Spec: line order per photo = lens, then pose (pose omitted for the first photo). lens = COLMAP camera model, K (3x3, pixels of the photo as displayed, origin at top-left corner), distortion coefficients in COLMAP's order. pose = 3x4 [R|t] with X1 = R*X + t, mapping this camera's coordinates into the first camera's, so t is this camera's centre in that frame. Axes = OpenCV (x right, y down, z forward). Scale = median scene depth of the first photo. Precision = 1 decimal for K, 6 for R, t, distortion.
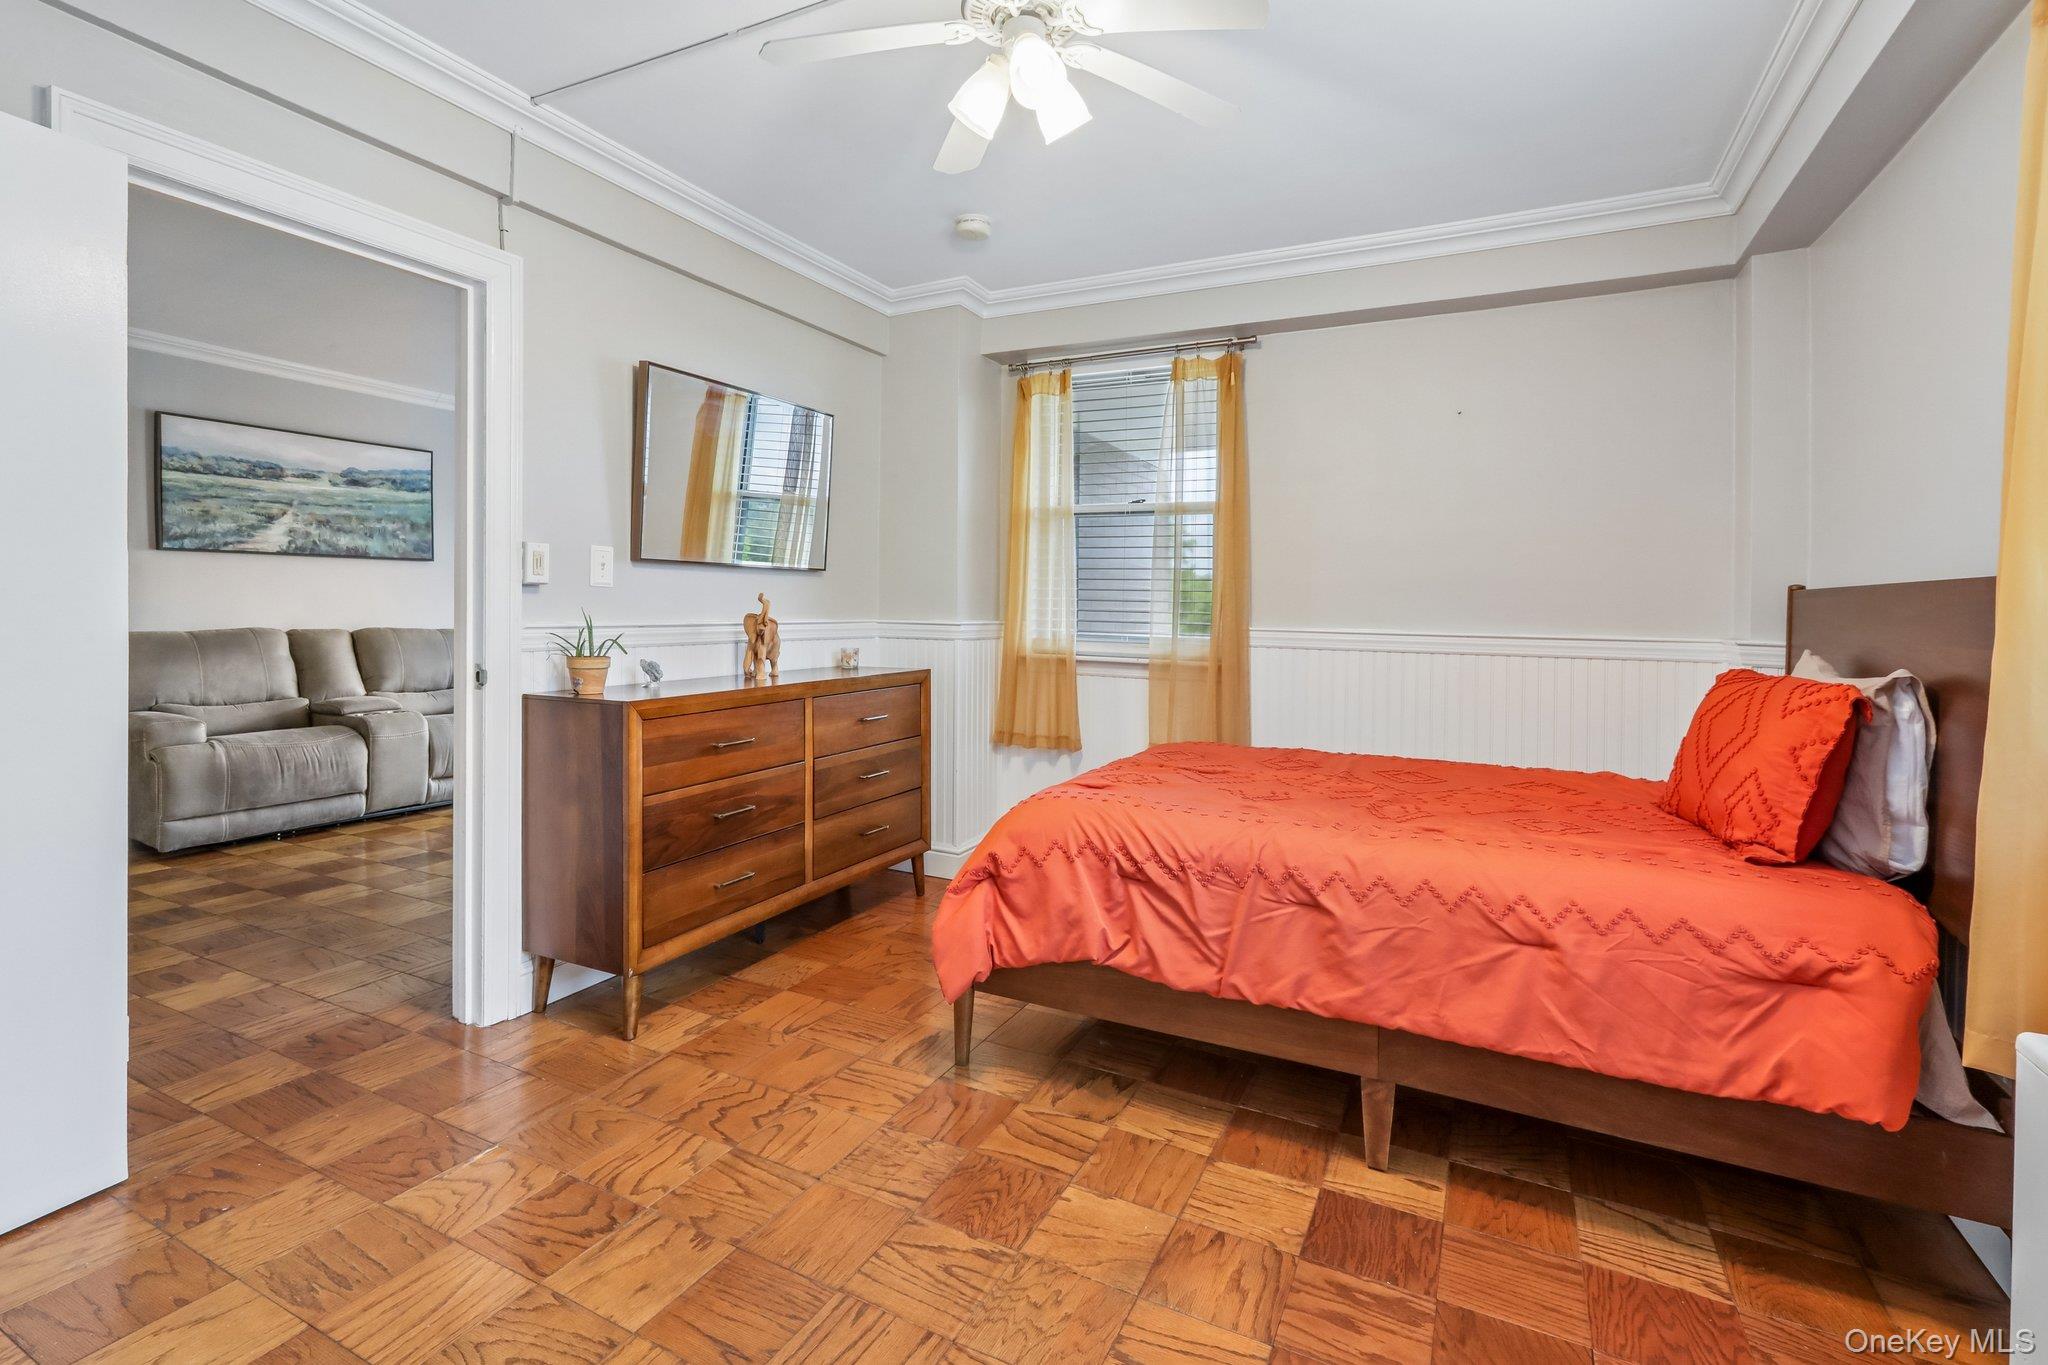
lens RADIAL K [[935.7, 0, 1050.9], [0, 935.7, 625.2], [0, 0, 1]] dist [0.001158, 0.000743]
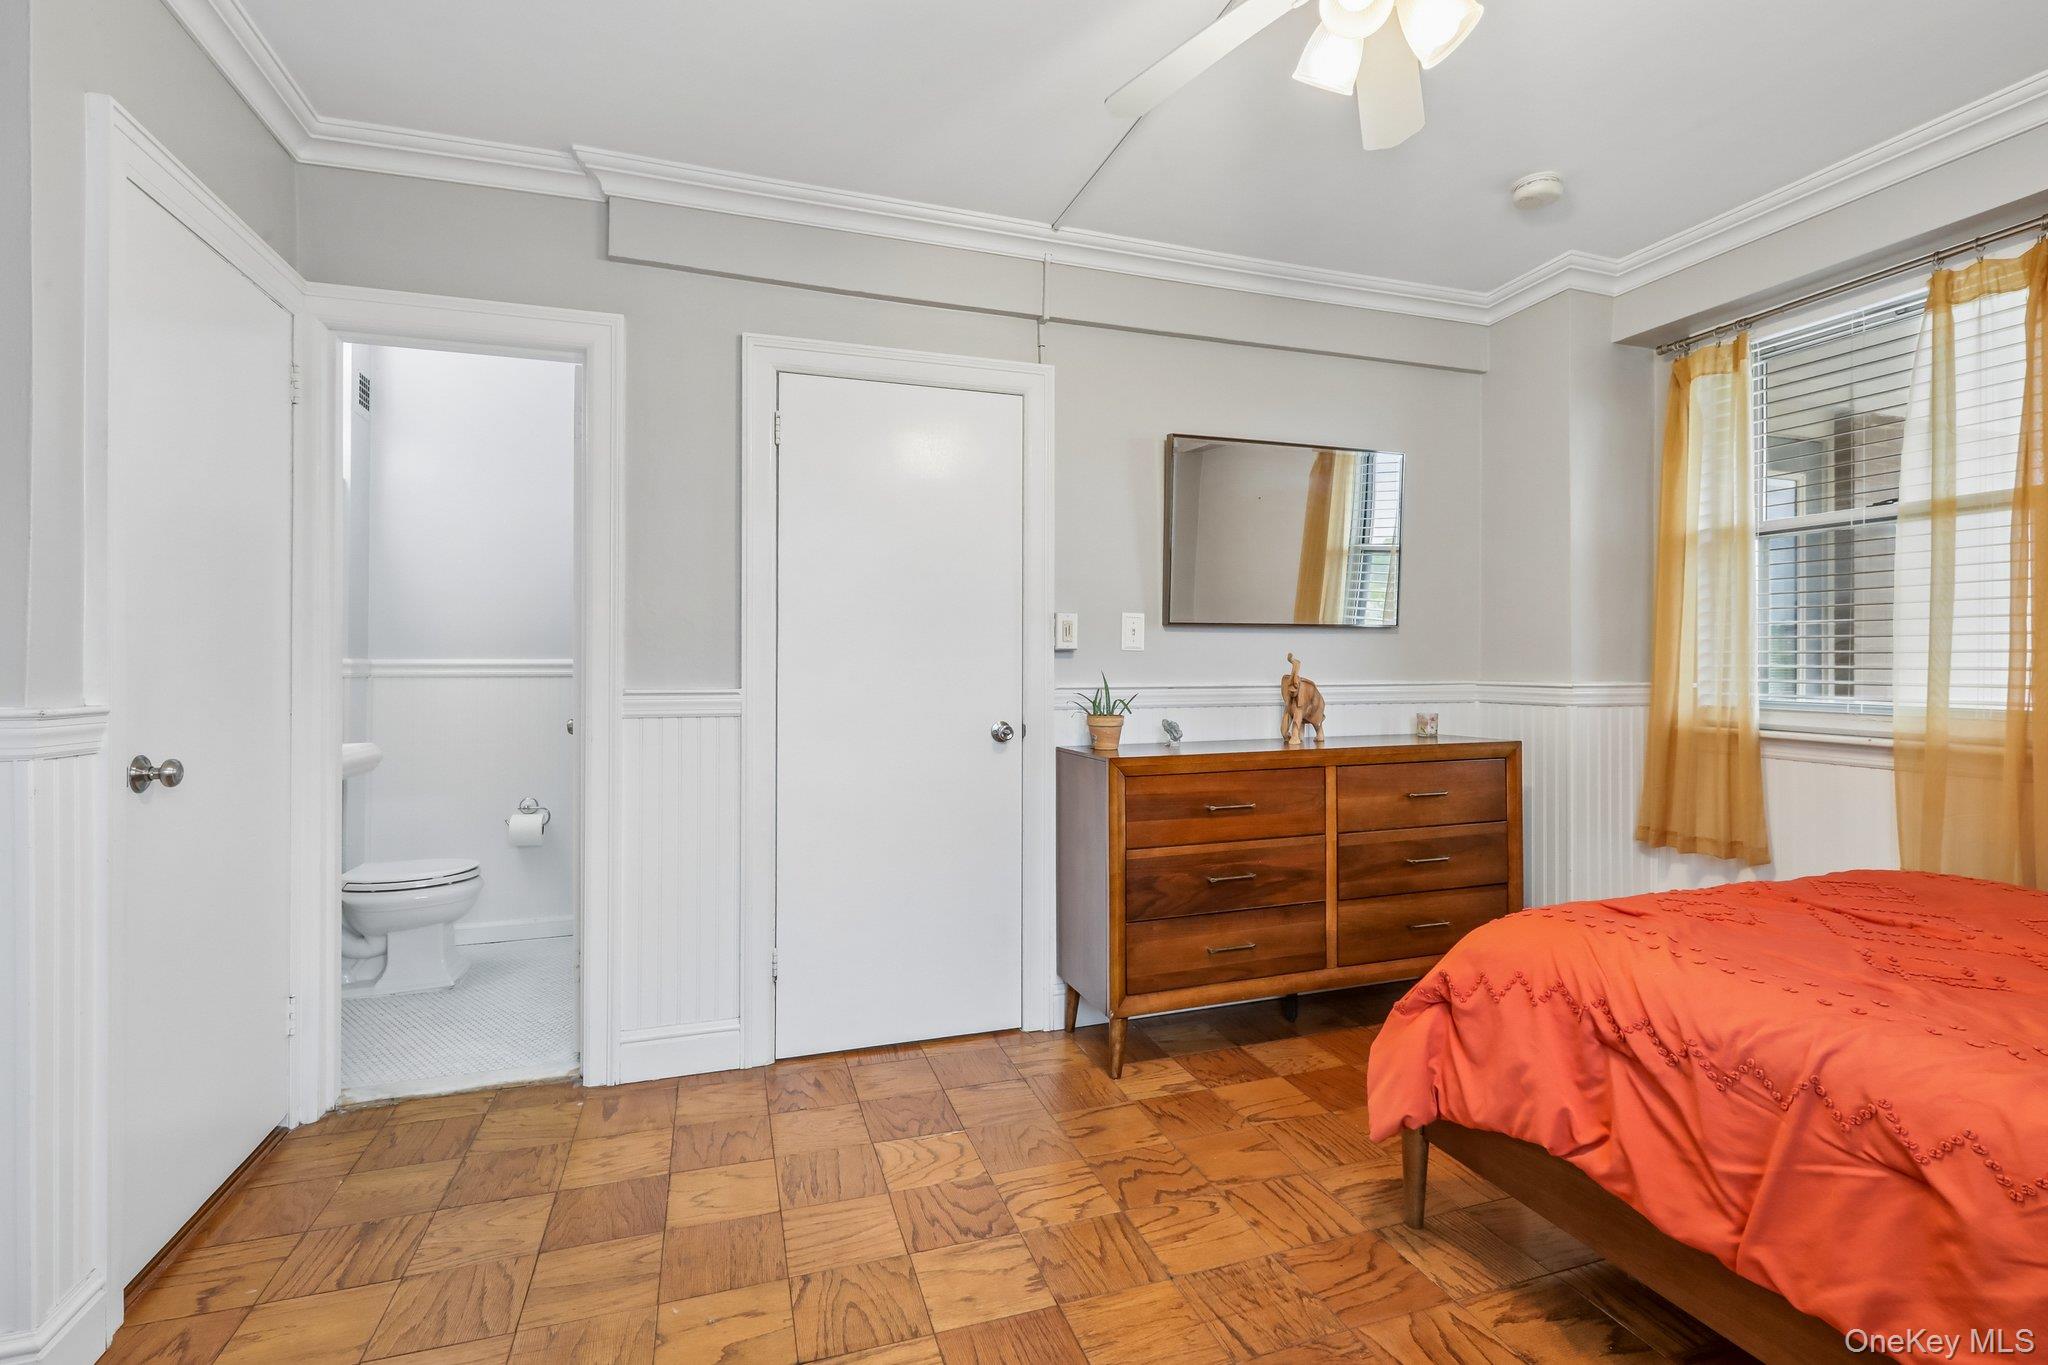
lens RADIAL K [[953.6, 0, 1035.6], [0, 953.6, 674.1], [0, 0, 1]] dist [-0.001381, 0.000706]
pose [[0.708947, -0.008482, -0.705211, 0.247537], [-0.002491, 0.999891, -0.014531, 0.002285], [0.705257, 0.012059, 0.708849, 0.166168]]
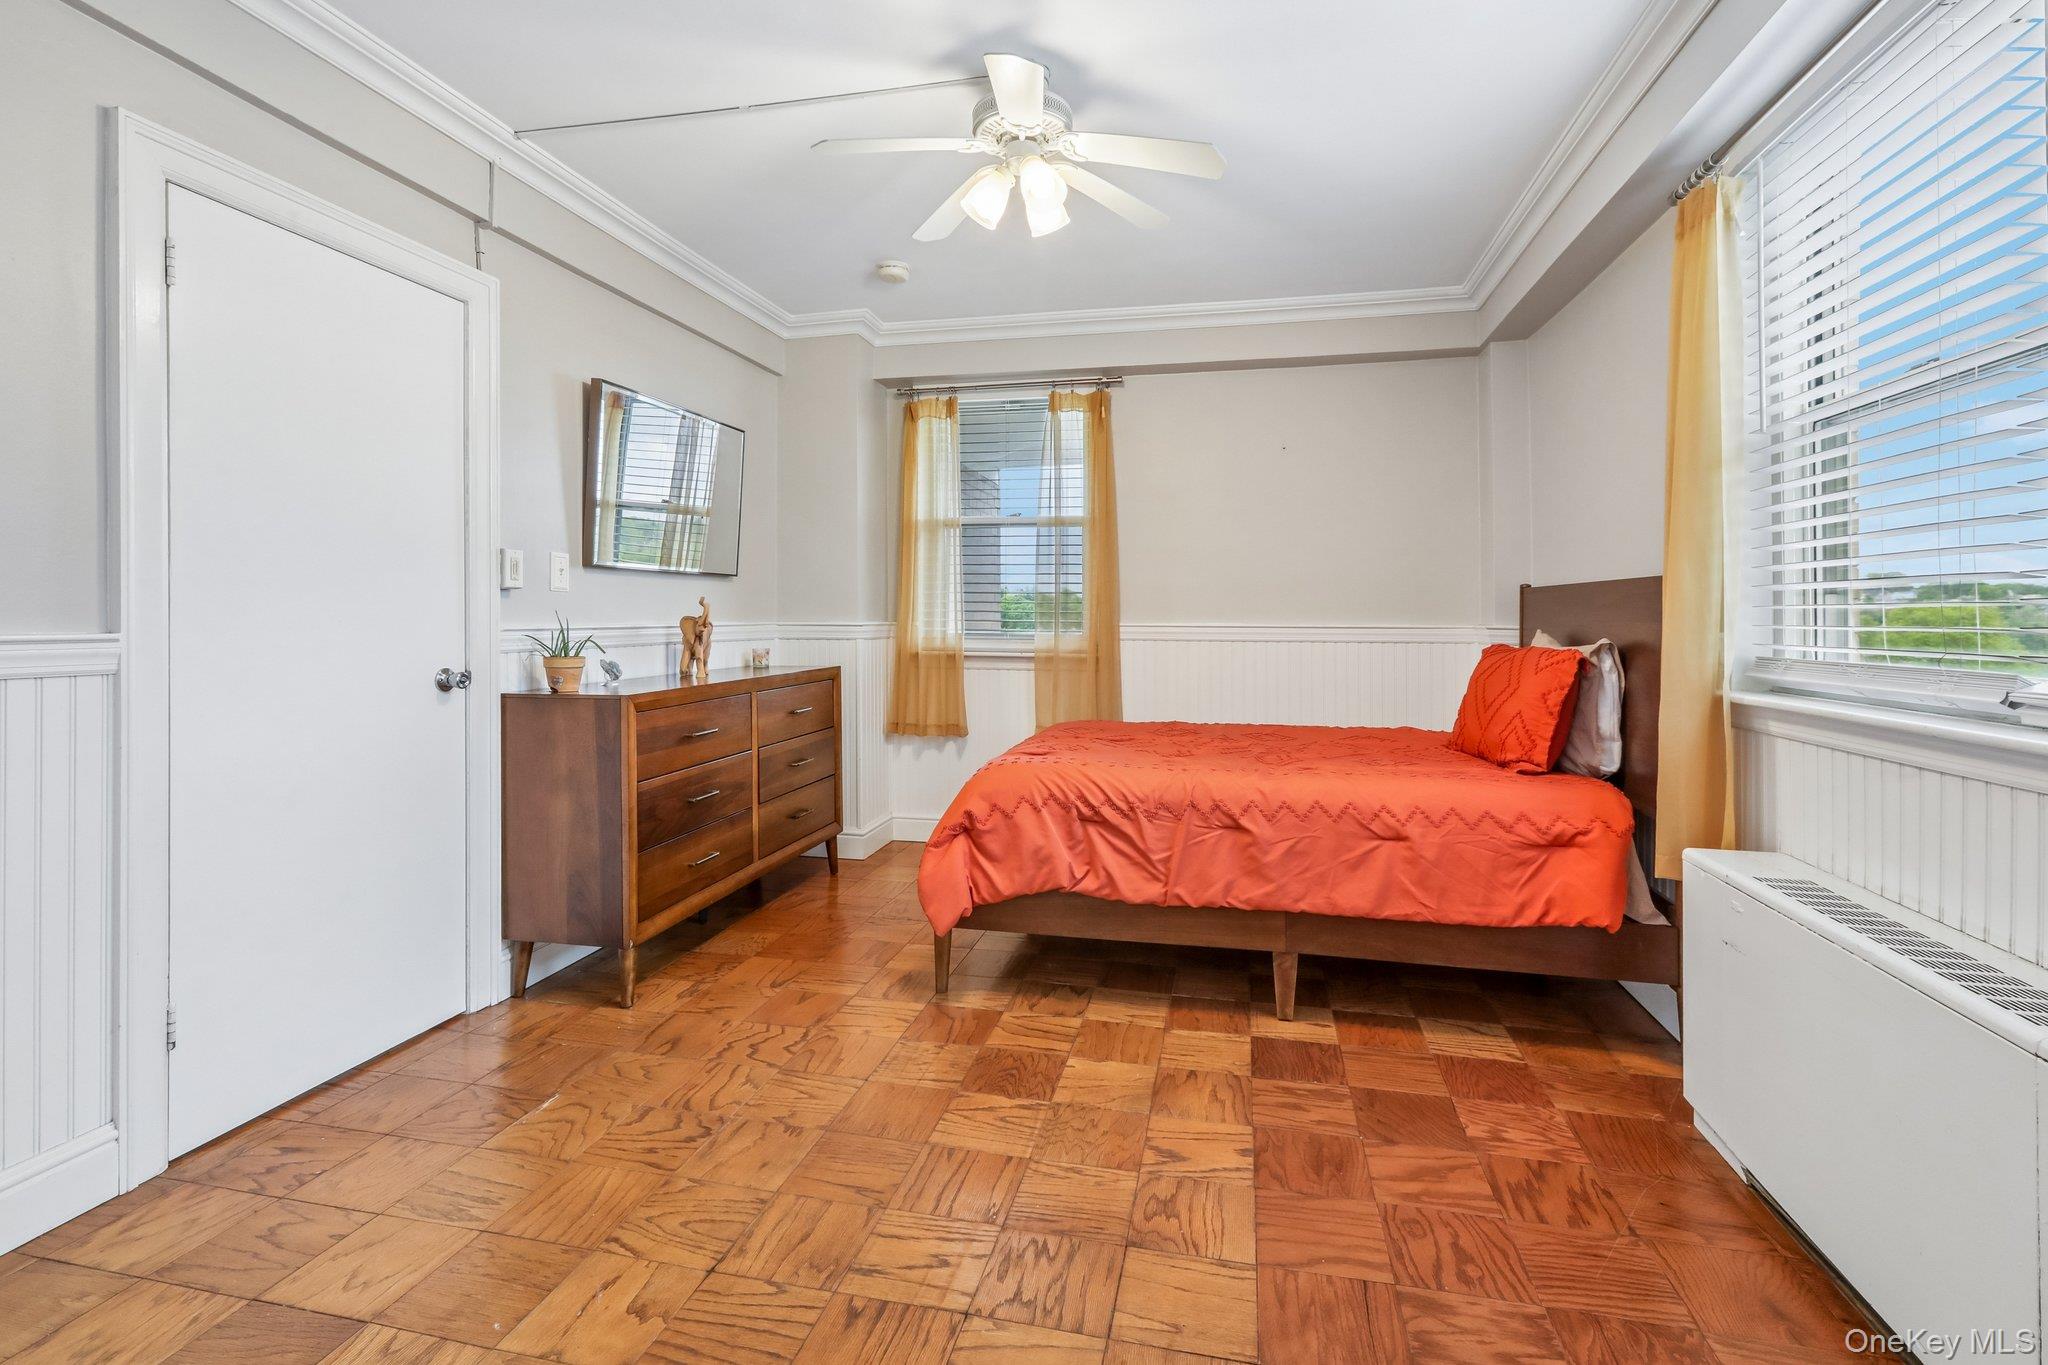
lens RADIAL K [[913.5, 0, 1064.7], [0, 913.5, 622.2], [0, 0, 1]] dist [0.000662, 0.000647]
pose [[0.970160, -0.014440, 0.242035, -0.206707], [0.016675, 0.999835, -0.007188, 0.012299], [-0.241892, 0.011009, 0.970241, -0.154079]]
